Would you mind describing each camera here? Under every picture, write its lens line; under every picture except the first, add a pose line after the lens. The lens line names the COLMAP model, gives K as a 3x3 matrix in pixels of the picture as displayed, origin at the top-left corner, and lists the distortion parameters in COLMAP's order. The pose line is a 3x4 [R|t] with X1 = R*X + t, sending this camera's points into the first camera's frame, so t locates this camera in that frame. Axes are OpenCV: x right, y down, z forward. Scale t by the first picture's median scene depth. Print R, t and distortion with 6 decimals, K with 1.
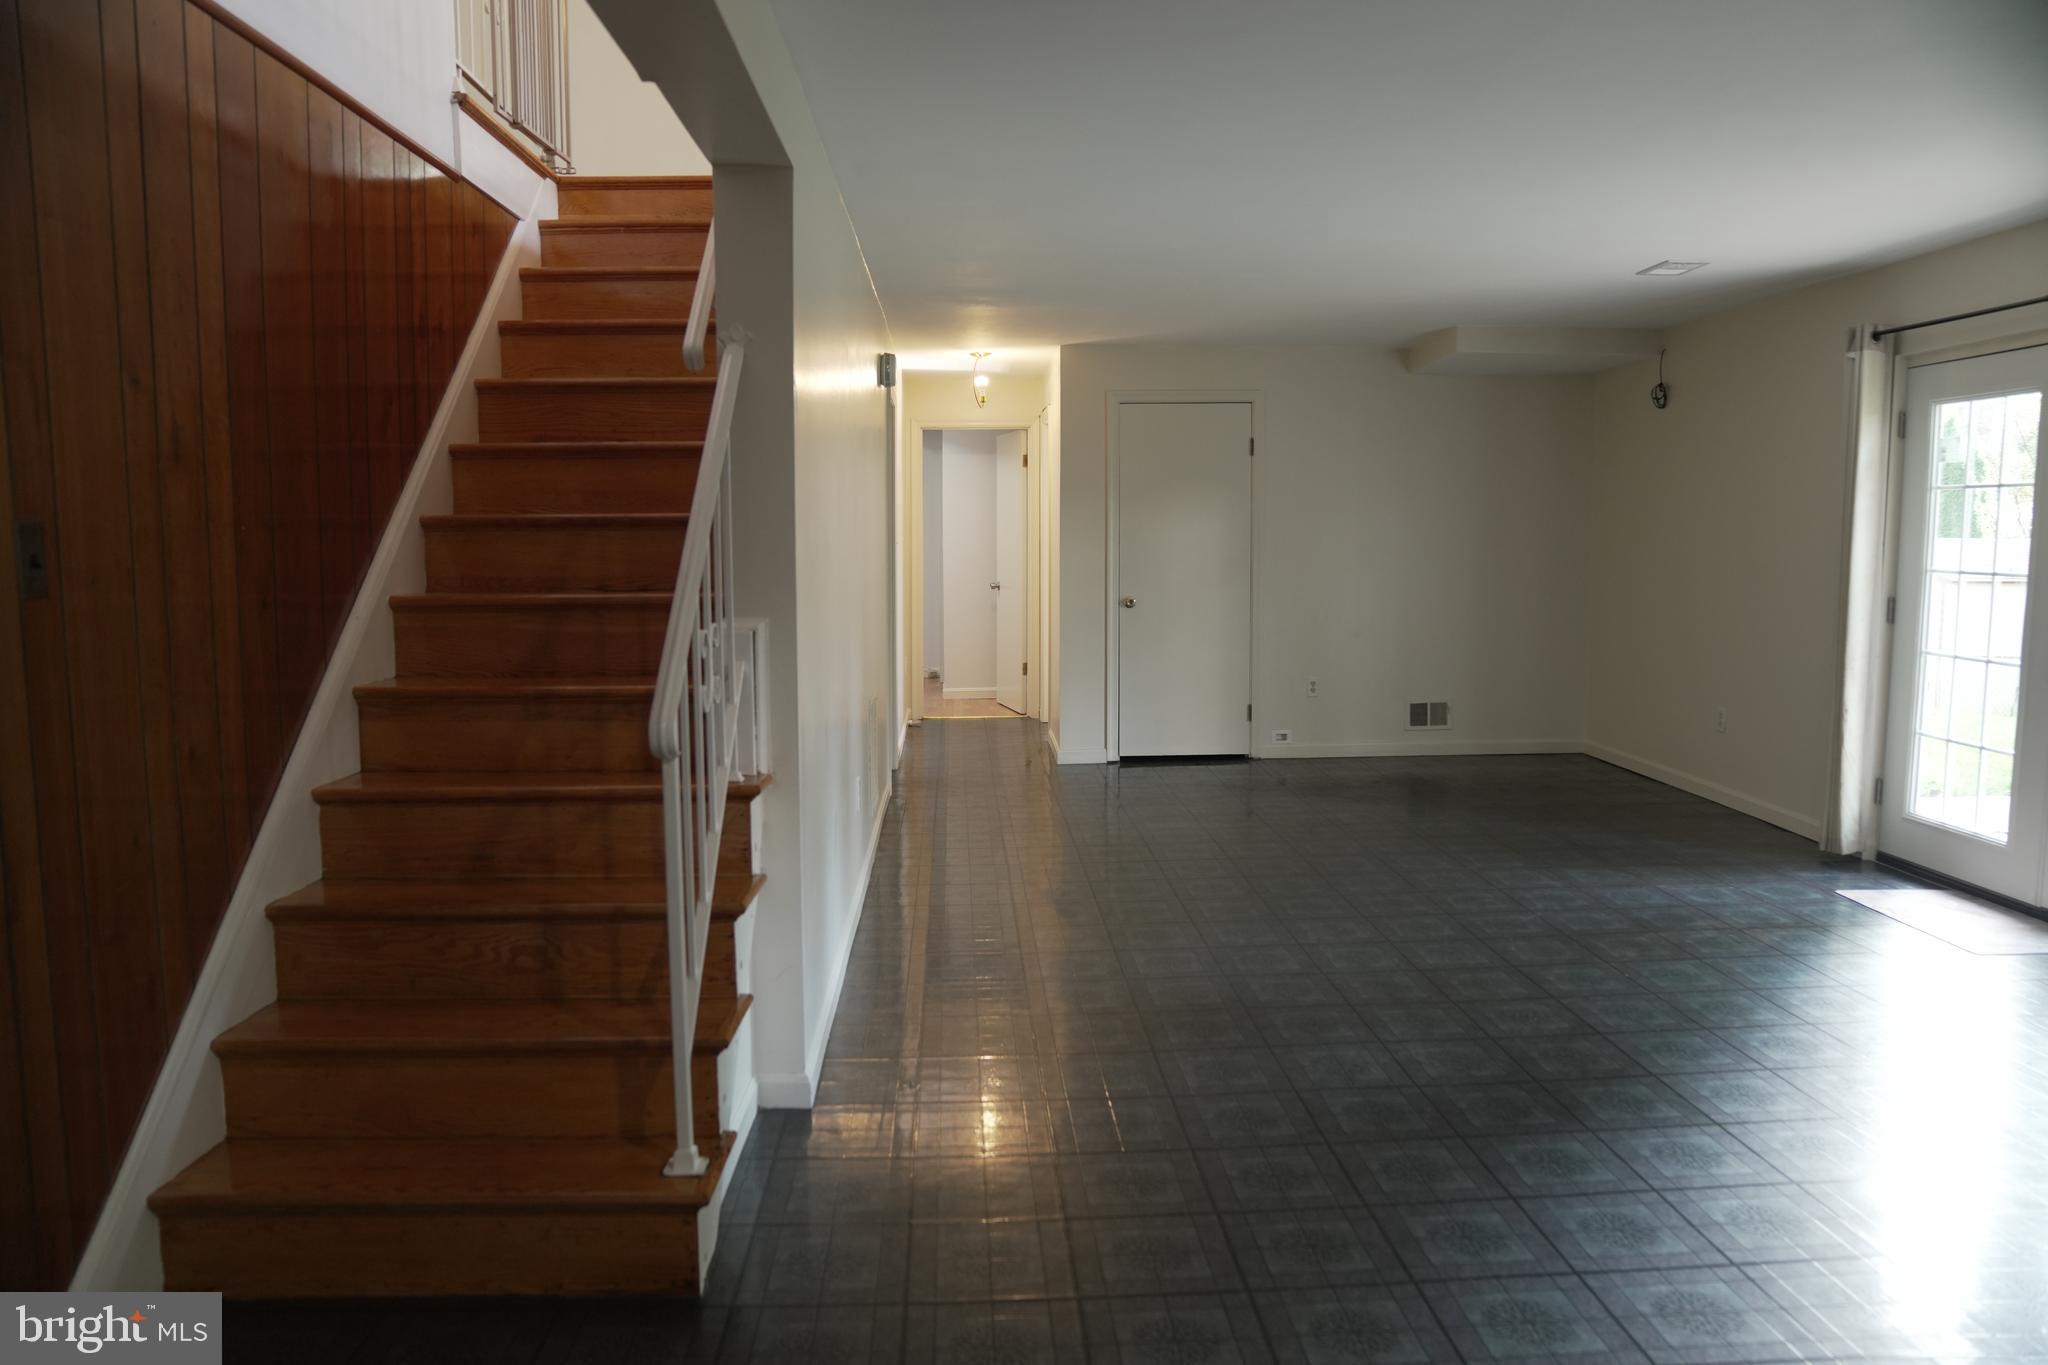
lens RADIAL K [[1429.7, 0, 1024.0], [0, 1429.7, 682.5], [0, 0, 1]] dist [-0.128632, 0.104760]
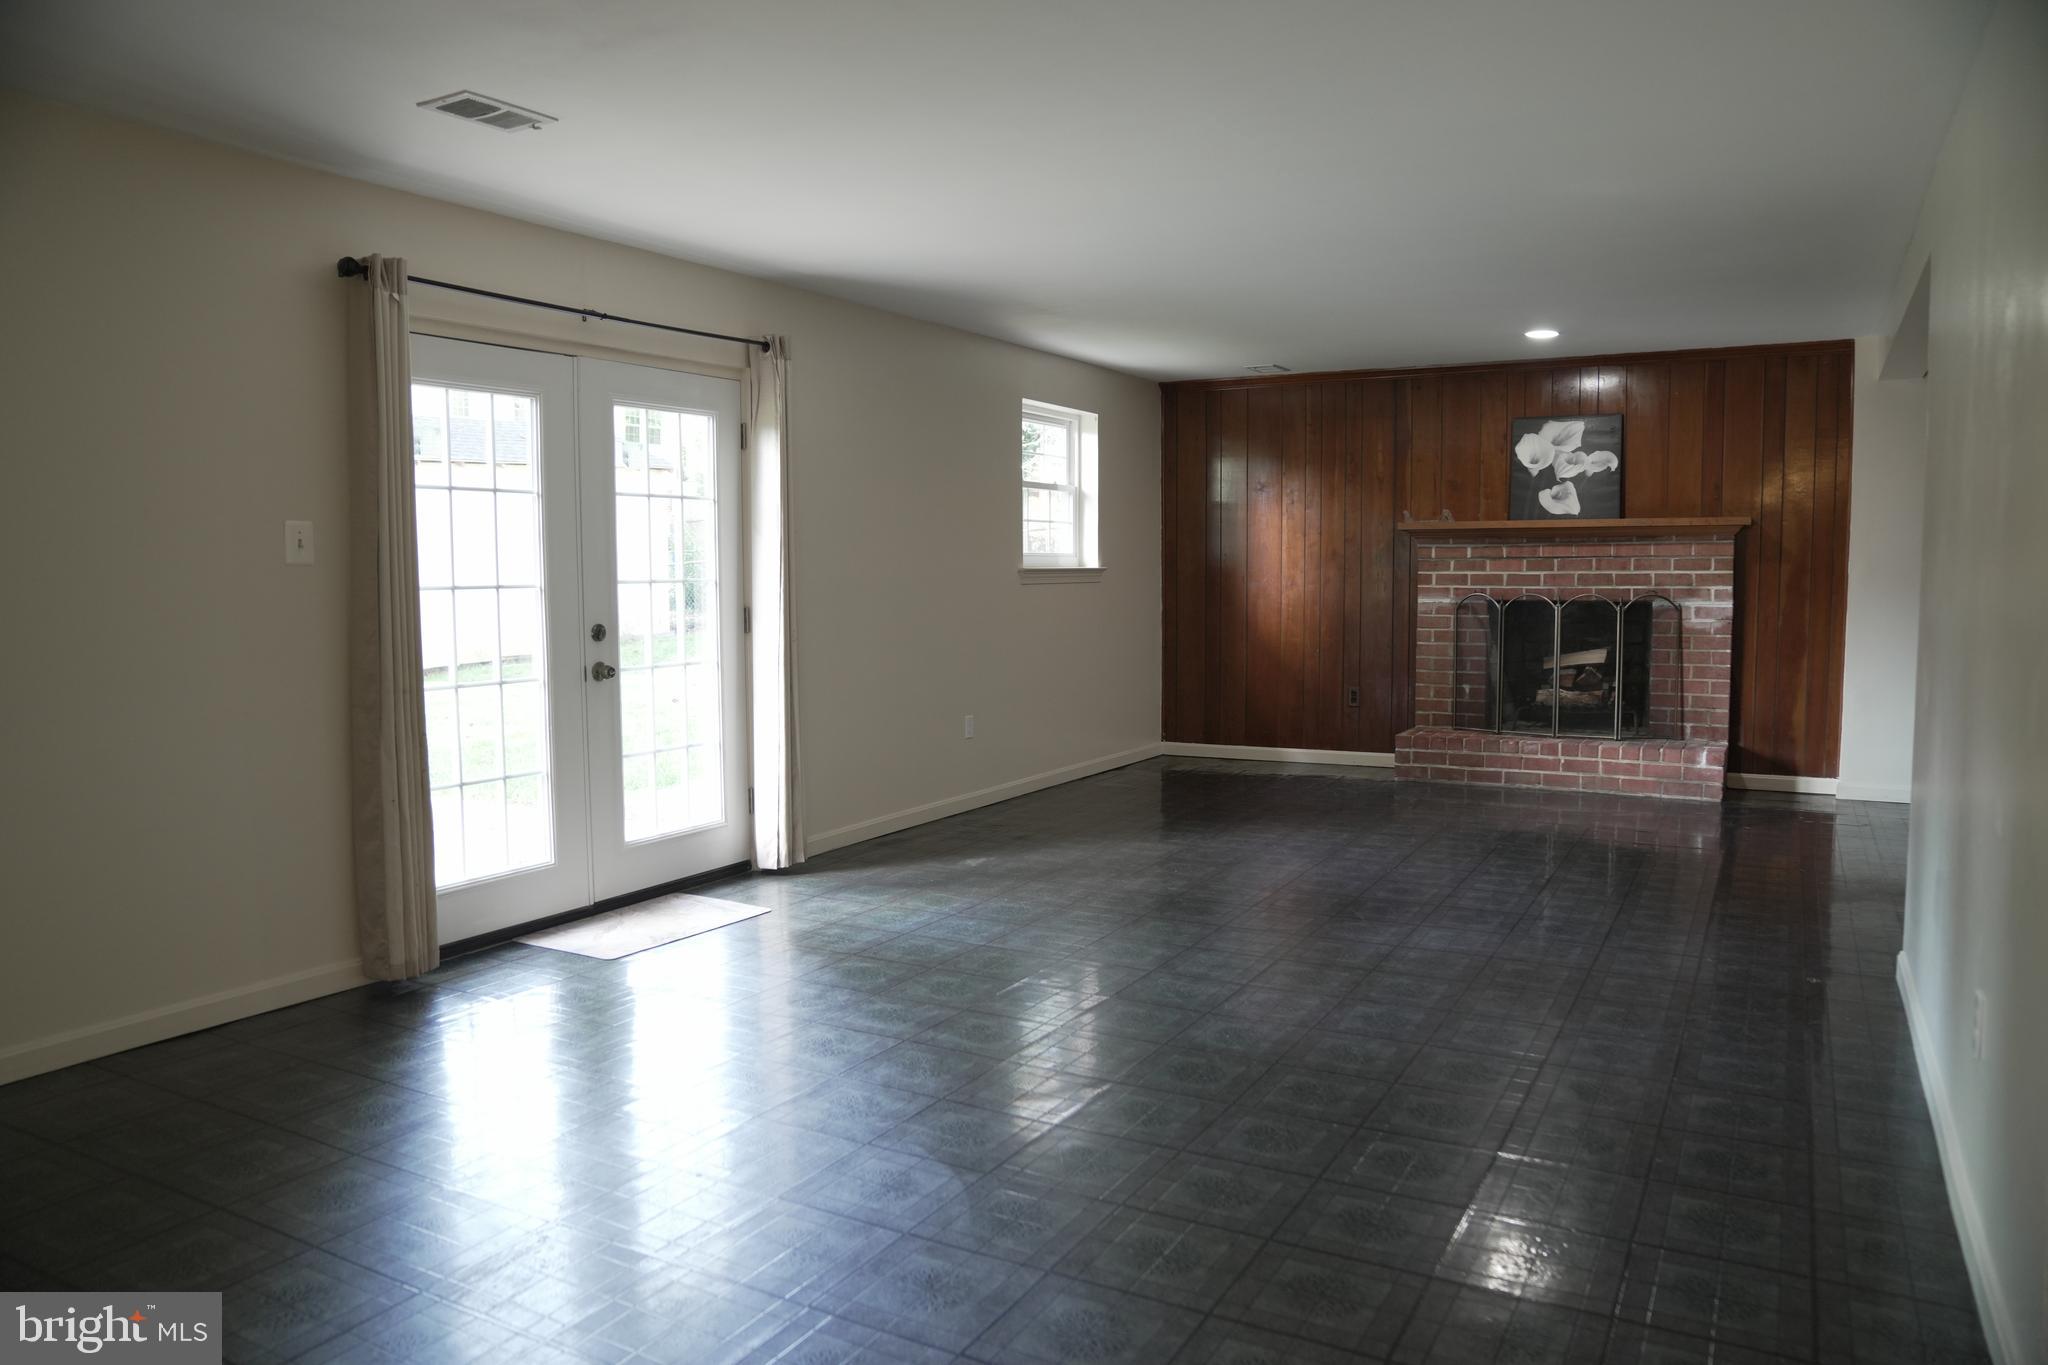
lens RADIAL K [[1414.1, 0, 1024.0], [0, 1414.1, 682.5], [0, 0, 1]] dist [-0.130917, 0.102817]
pose [[-0.850288, -0.038849, 0.524883, -0.073853], [0.062956, 0.982605, 0.174712, -0.148587], [-0.522540, 0.181600, -0.833051, 1.522949]]
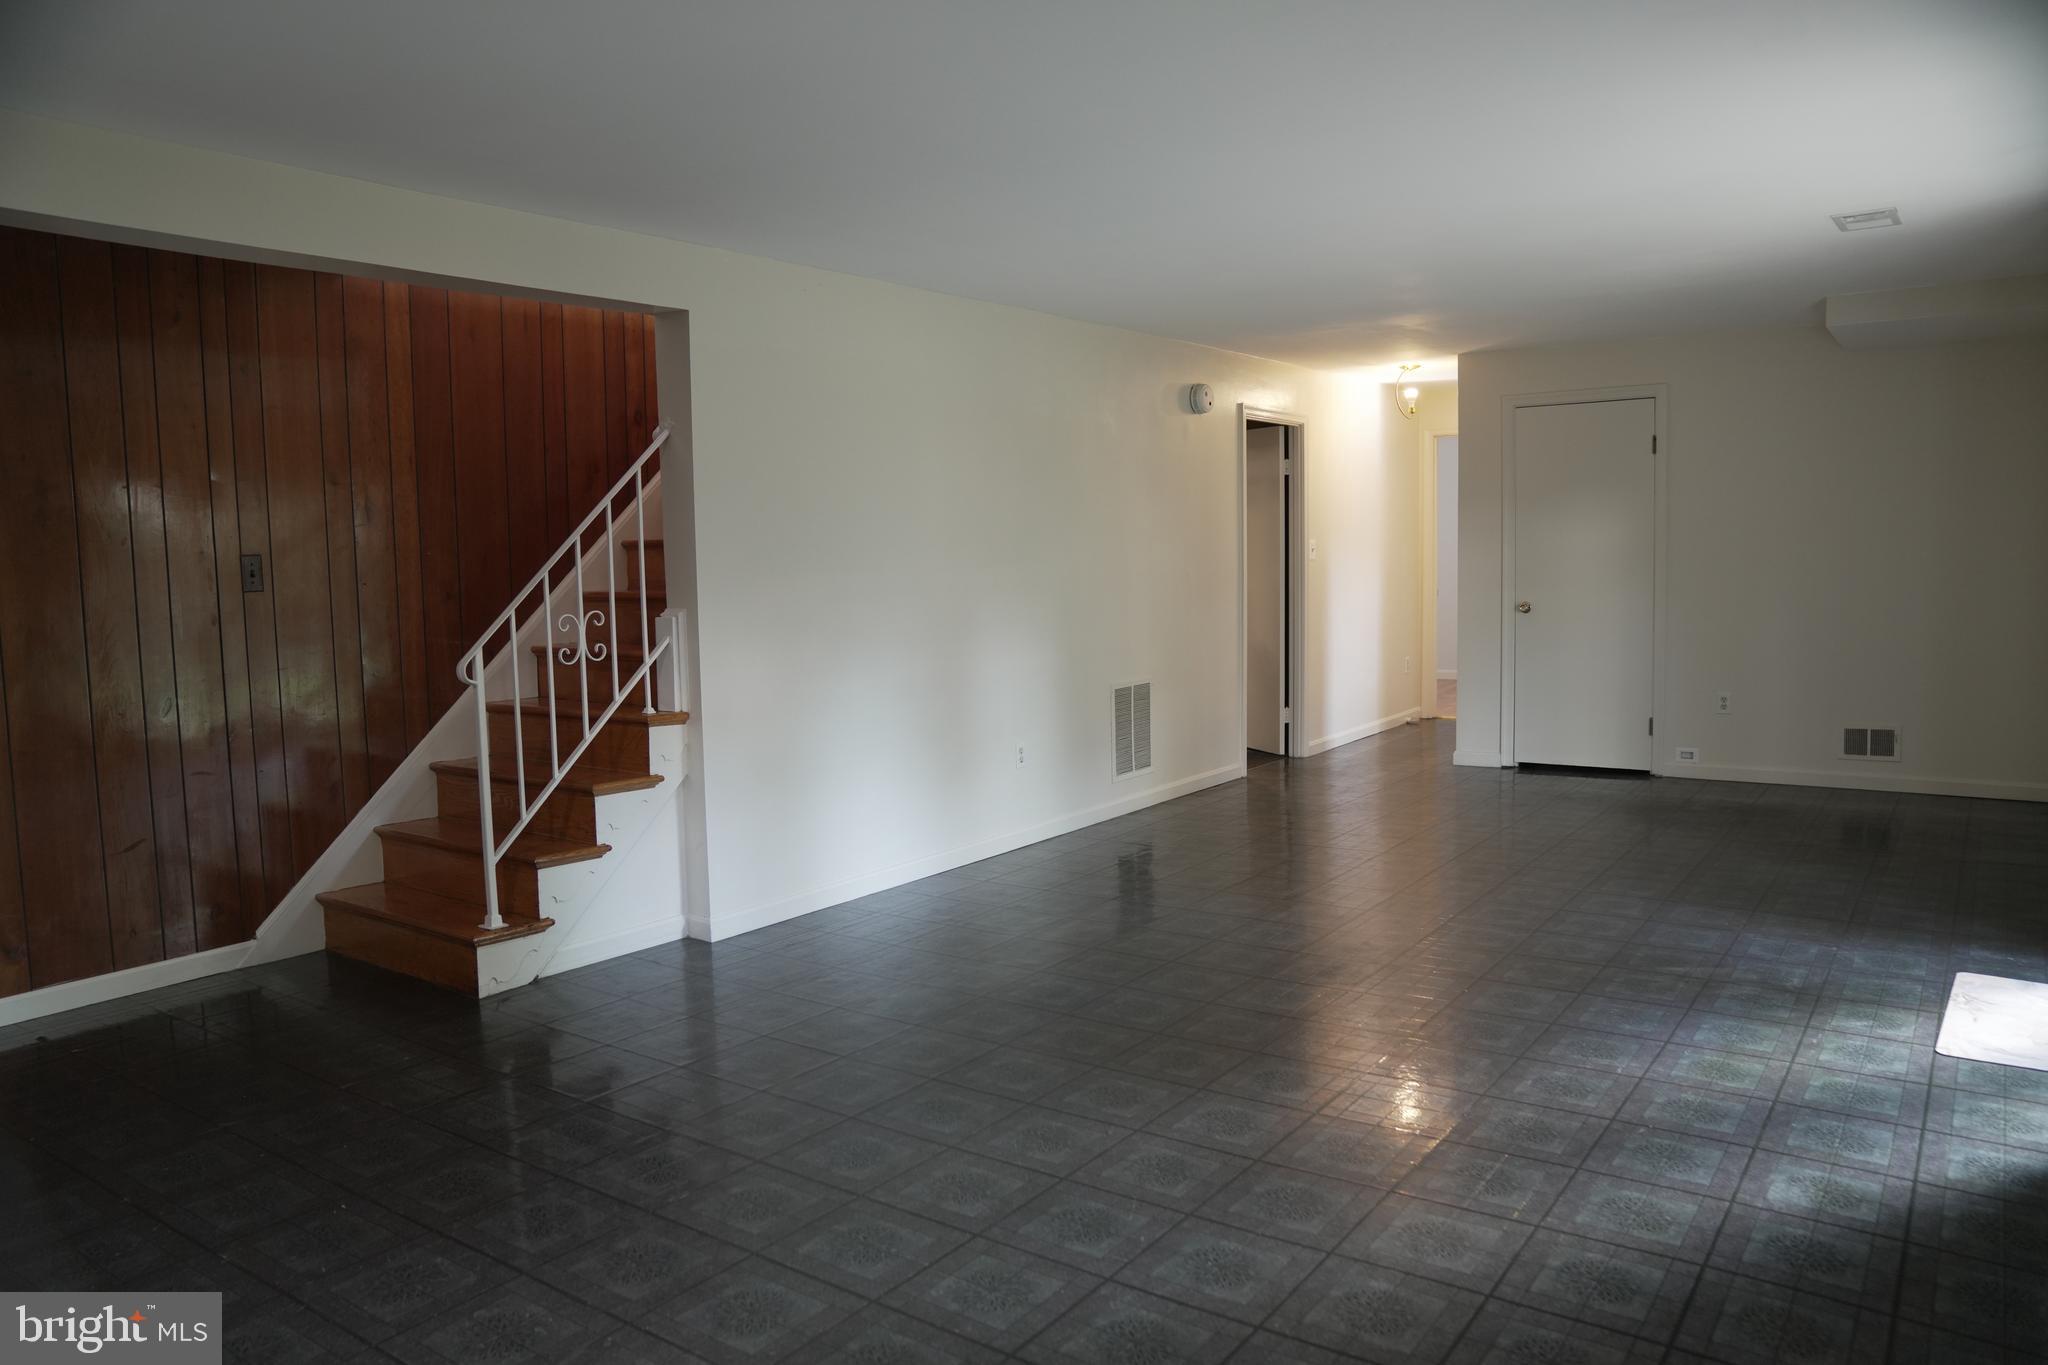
lens RADIAL K [[1429.7, 0, 1024.0], [0, 1429.7, 682.5], [0, 0, 1]] dist [-0.128632, 0.104760]
pose [[0.781700, 0.048028, -0.621803, 0.638566], [-0.047636, 0.998716, 0.017255, -0.006424], [0.621833, 0.016132, 0.782984, 0.025948]]
